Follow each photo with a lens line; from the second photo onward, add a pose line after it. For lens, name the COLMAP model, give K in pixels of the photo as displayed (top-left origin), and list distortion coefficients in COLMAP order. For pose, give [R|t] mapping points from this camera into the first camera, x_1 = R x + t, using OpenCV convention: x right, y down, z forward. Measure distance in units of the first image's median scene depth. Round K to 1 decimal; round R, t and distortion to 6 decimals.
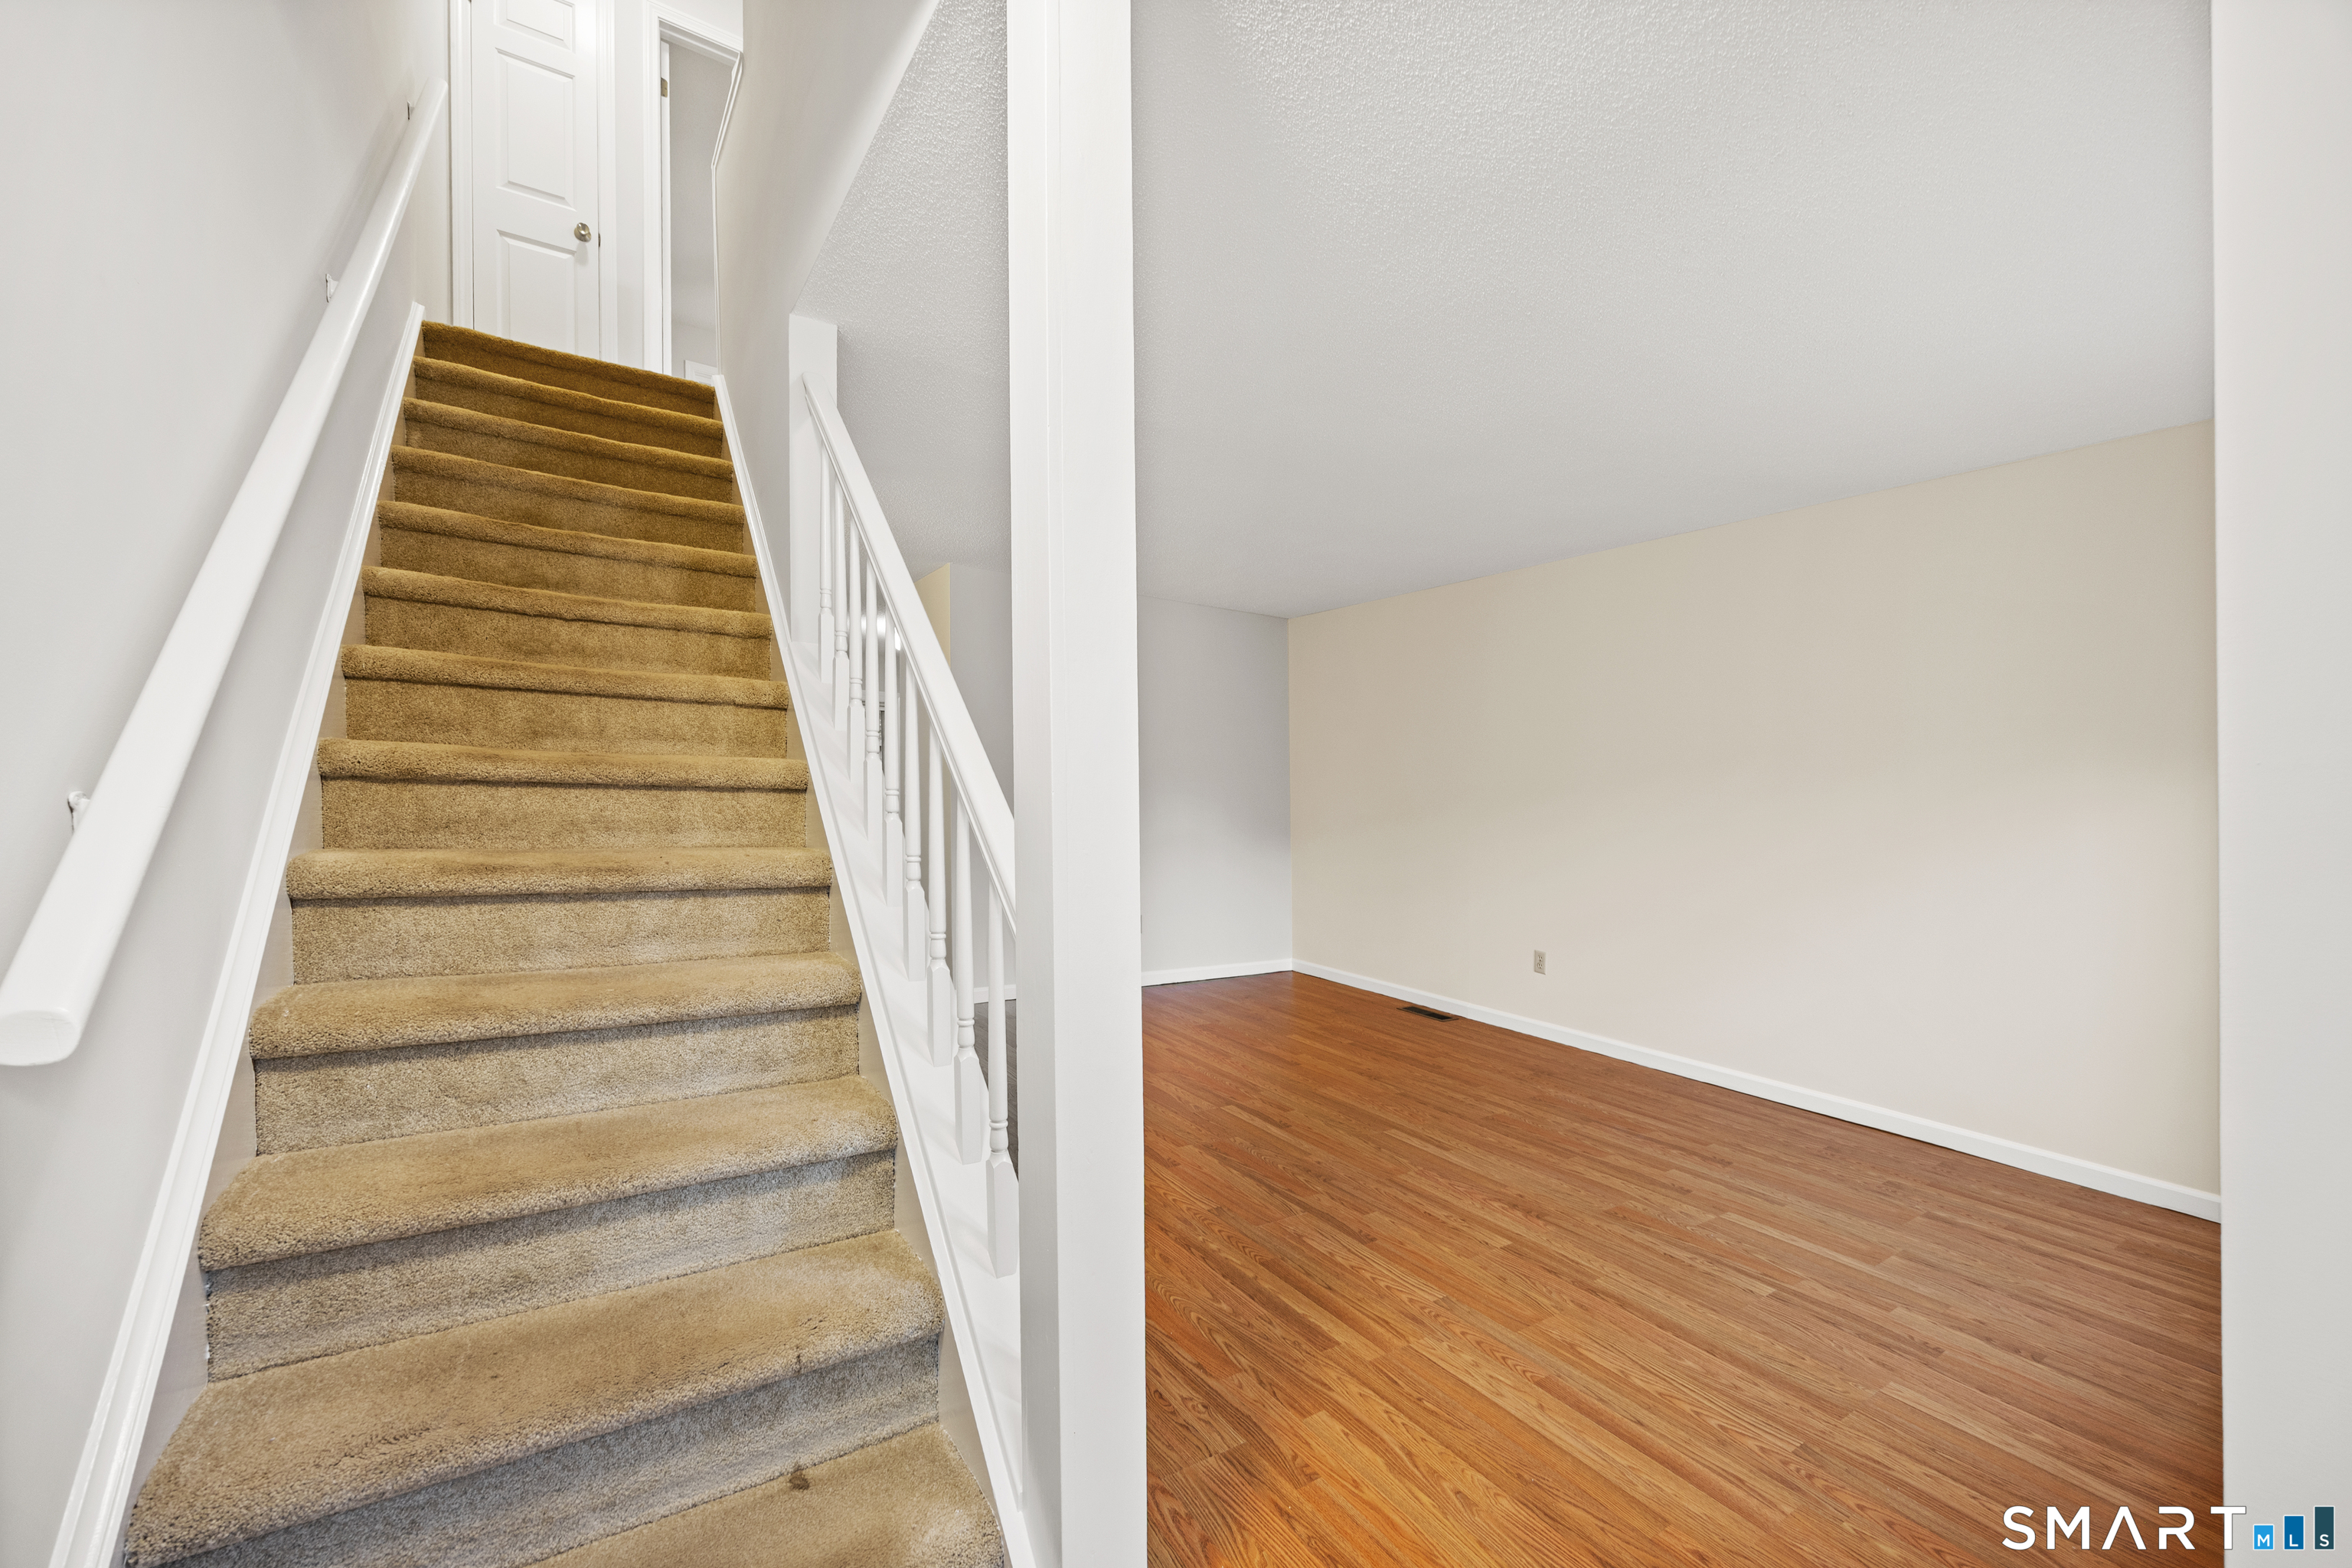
lens RADIAL K [[913.5, 0, 1176.2], [0, 913.5, 759.3], [0, 0, 1]] dist [-0.000307, 0.000168]
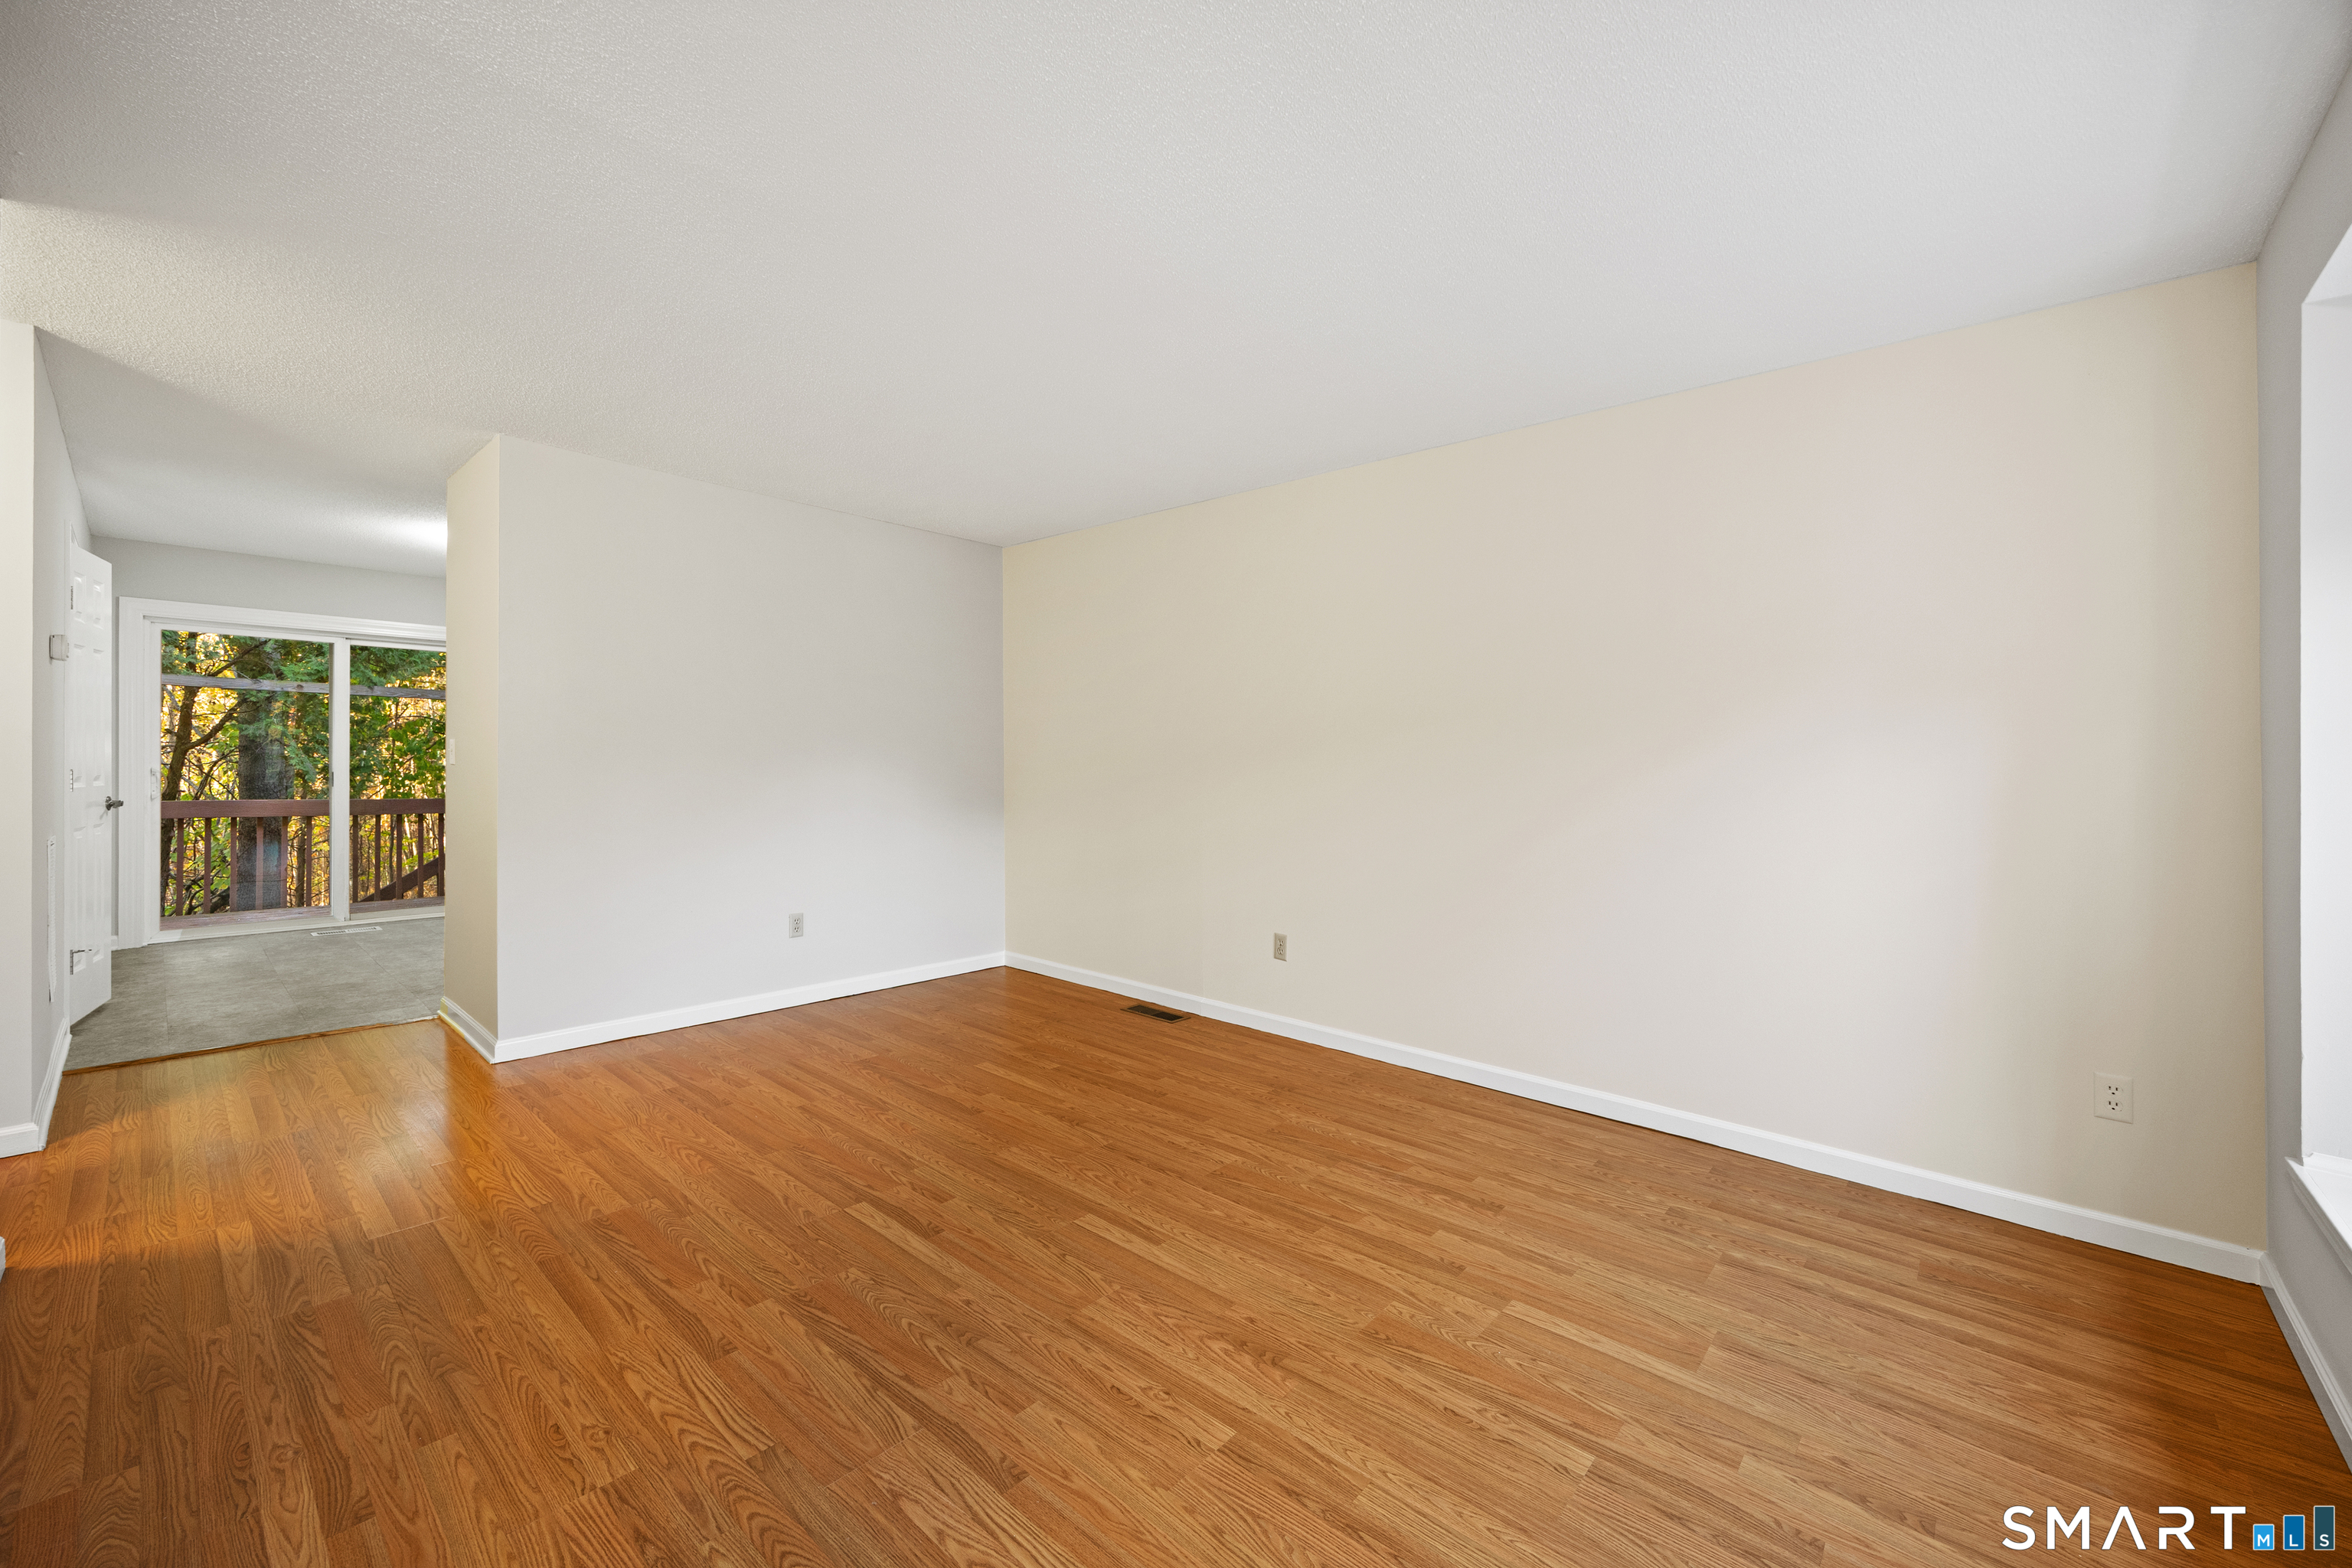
lens RADIAL K [[913.5, 0, 1176.2], [0, 913.5, 759.3], [0, 0, 1]] dist [-0.000307, 0.000168]
pose [[0.965755, -0.015535, 0.258990, 0.129702], [0.005100, 0.999150, 0.040912, 0.016547], [-0.259405, -0.038190, 0.965013, 0.314074]]
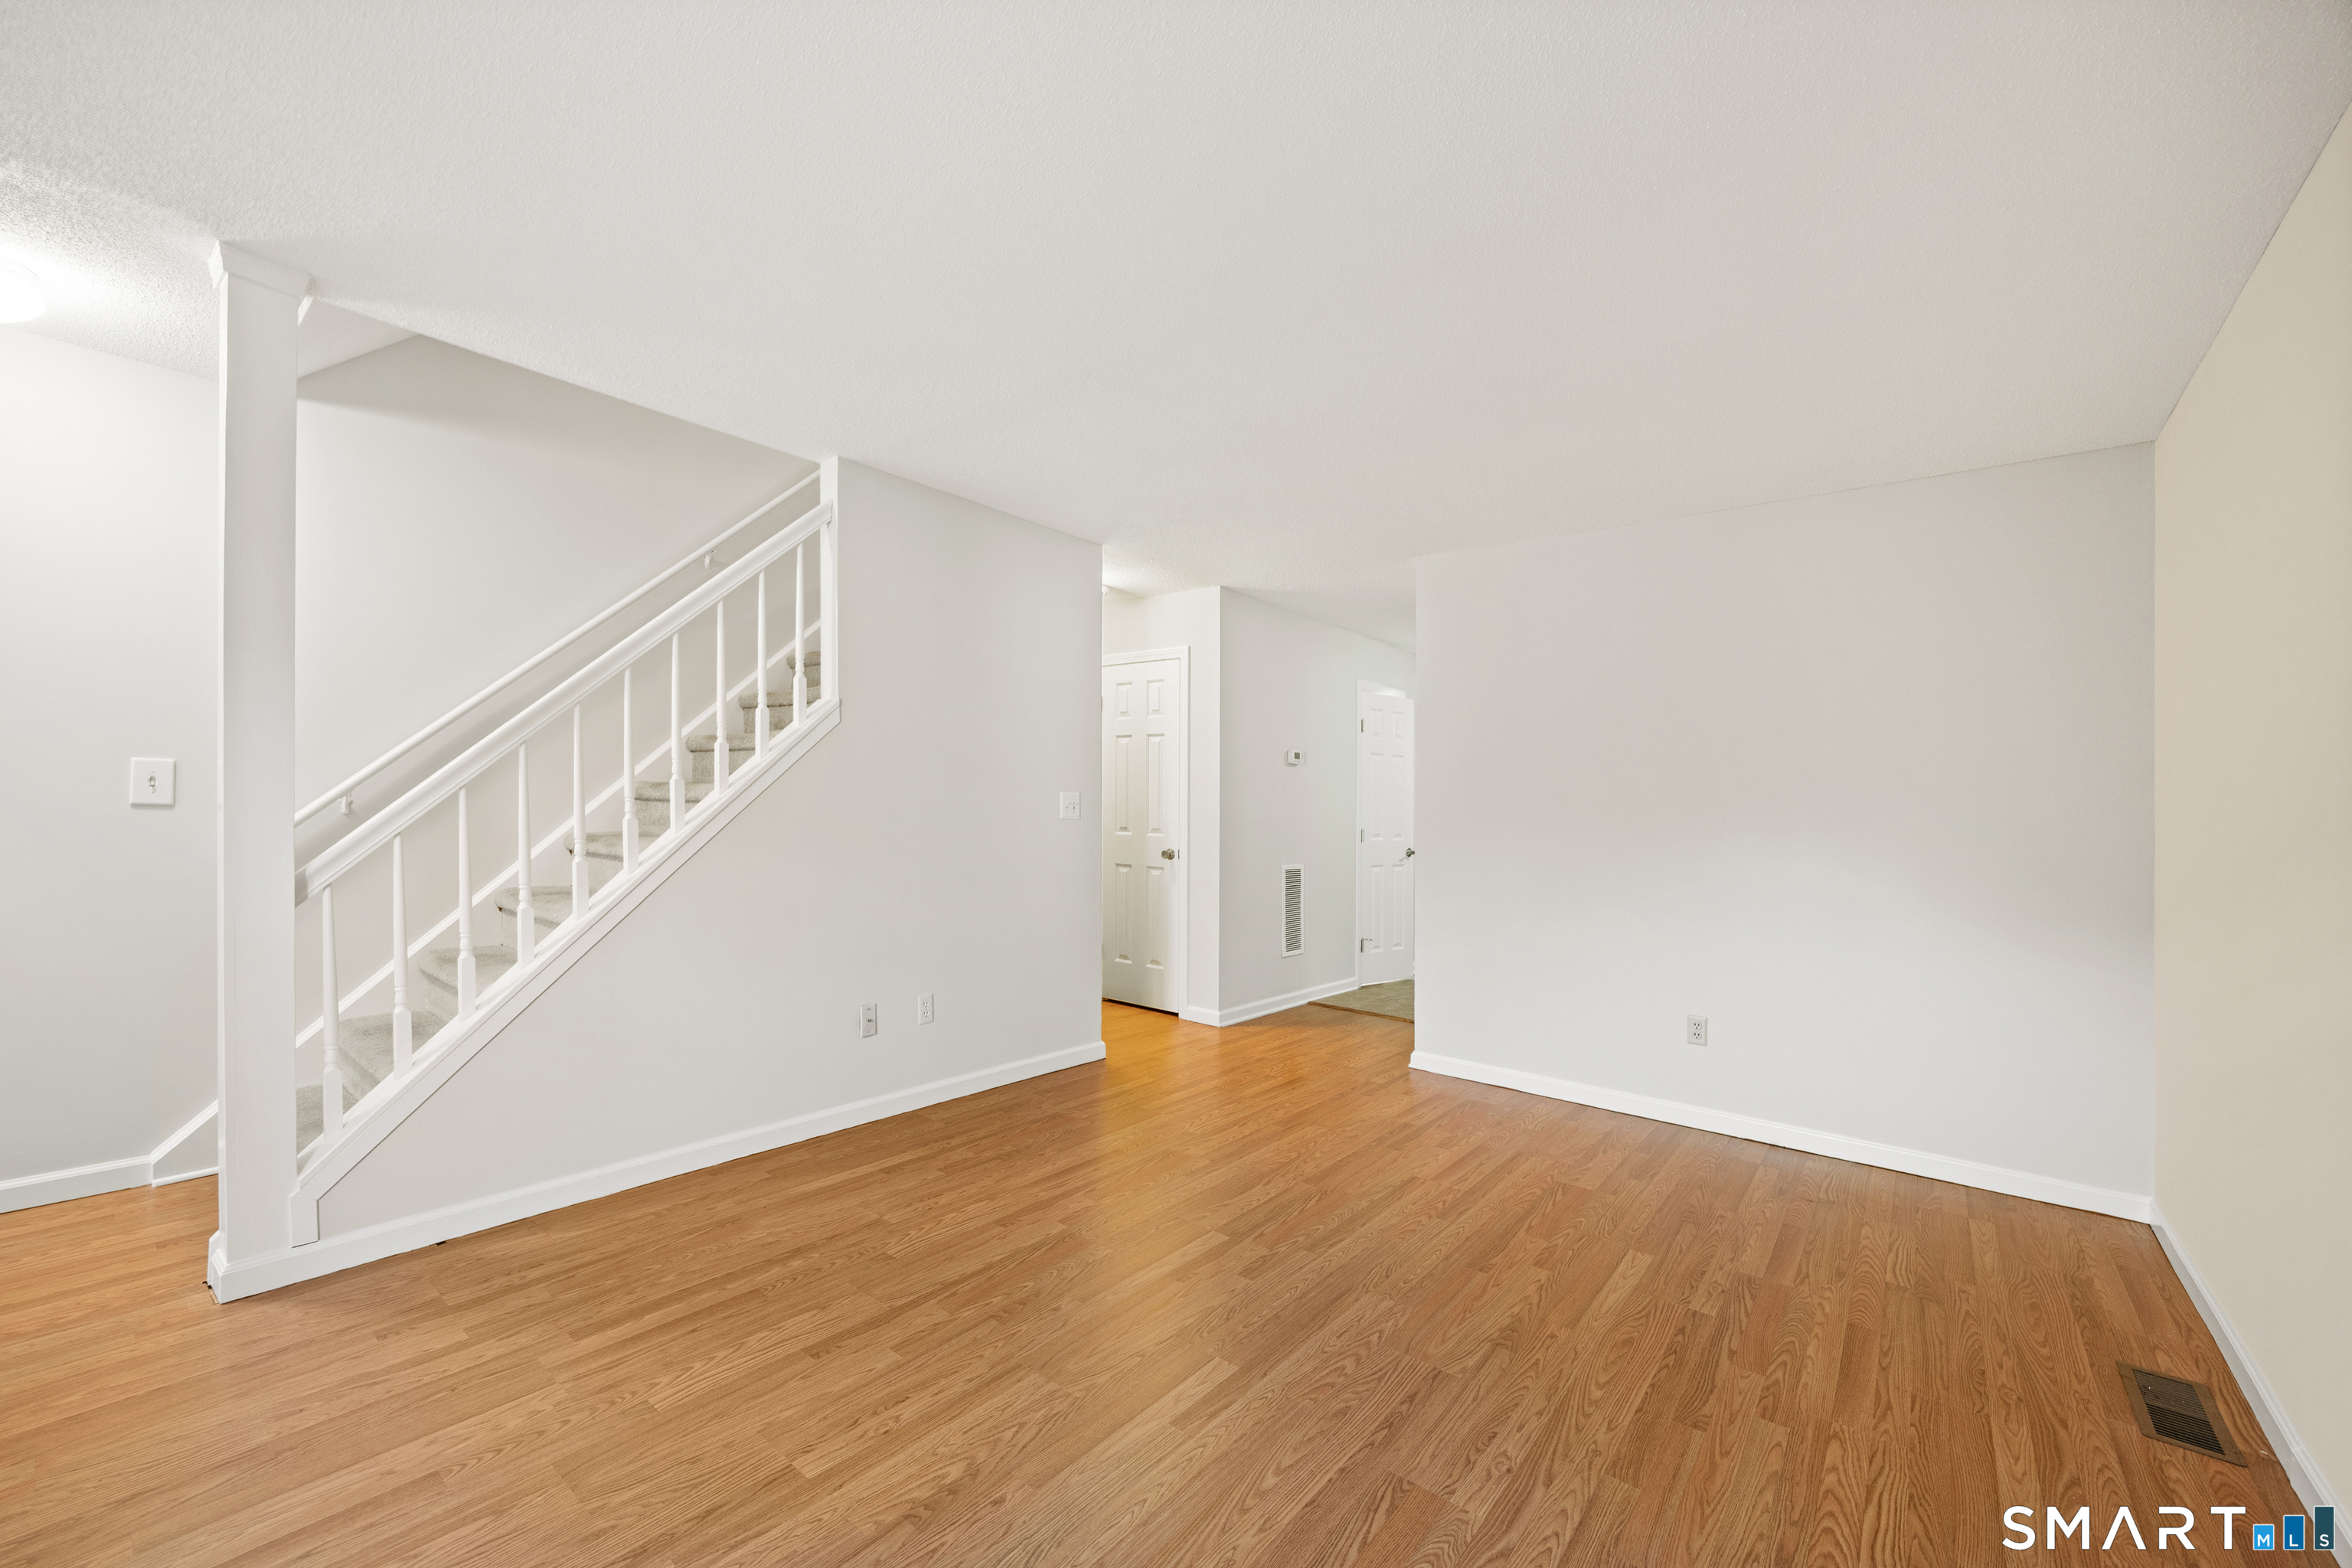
lens RADIAL K [[942.0, 0, 1176.0], [0, 942.0, 784.0], [0, 0, 1]] dist [0.000496, -0.000492]
pose [[0.308251, -0.046807, -0.950153, 0.863615], [0.016100, 0.998902, -0.043985, 0.059574], [0.951169, -0.001739, 0.308667, 0.819569]]
